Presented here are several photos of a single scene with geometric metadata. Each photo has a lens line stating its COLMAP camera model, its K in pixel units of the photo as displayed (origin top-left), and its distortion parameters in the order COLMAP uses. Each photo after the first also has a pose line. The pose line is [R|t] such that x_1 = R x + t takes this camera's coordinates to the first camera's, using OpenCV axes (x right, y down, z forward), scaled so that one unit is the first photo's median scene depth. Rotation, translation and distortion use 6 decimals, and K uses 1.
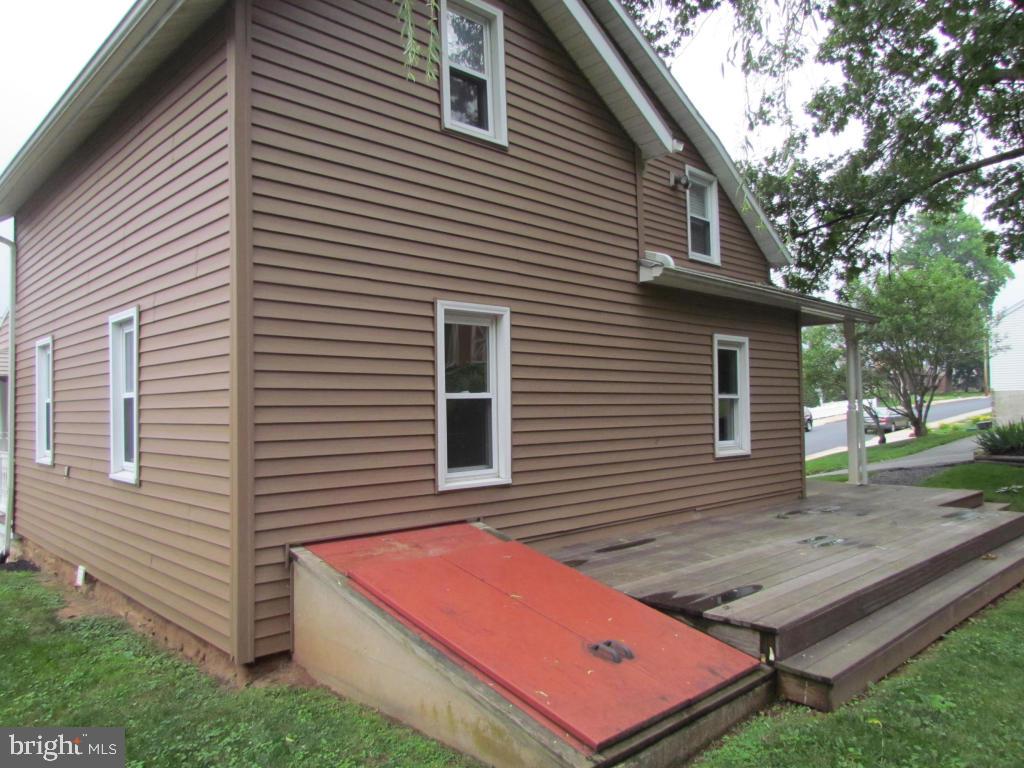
lens RADIAL K [[734.6, 0, 512.0], [0, 734.6, 384.0], [0, 0, 1]] dist [-0.051768, 0.000181]
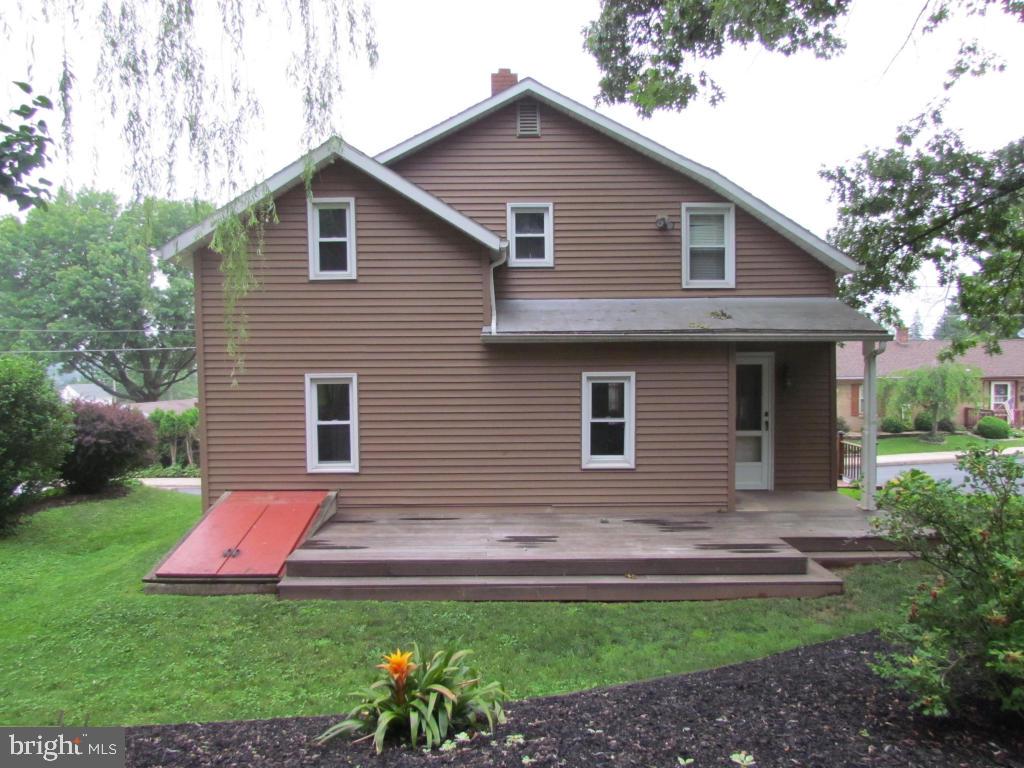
lens RADIAL K [[733.3, 0, 512.0], [0, 733.3, 384.0], [0, 0, 1]] dist [-0.043847, 0.041850]
pose [[0.717130, 0.026195, -0.696447, 1.437362], [0.022735, 0.997882, 0.060943, -0.170988], [0.696568, -0.059538, 0.715016, 0.008820]]
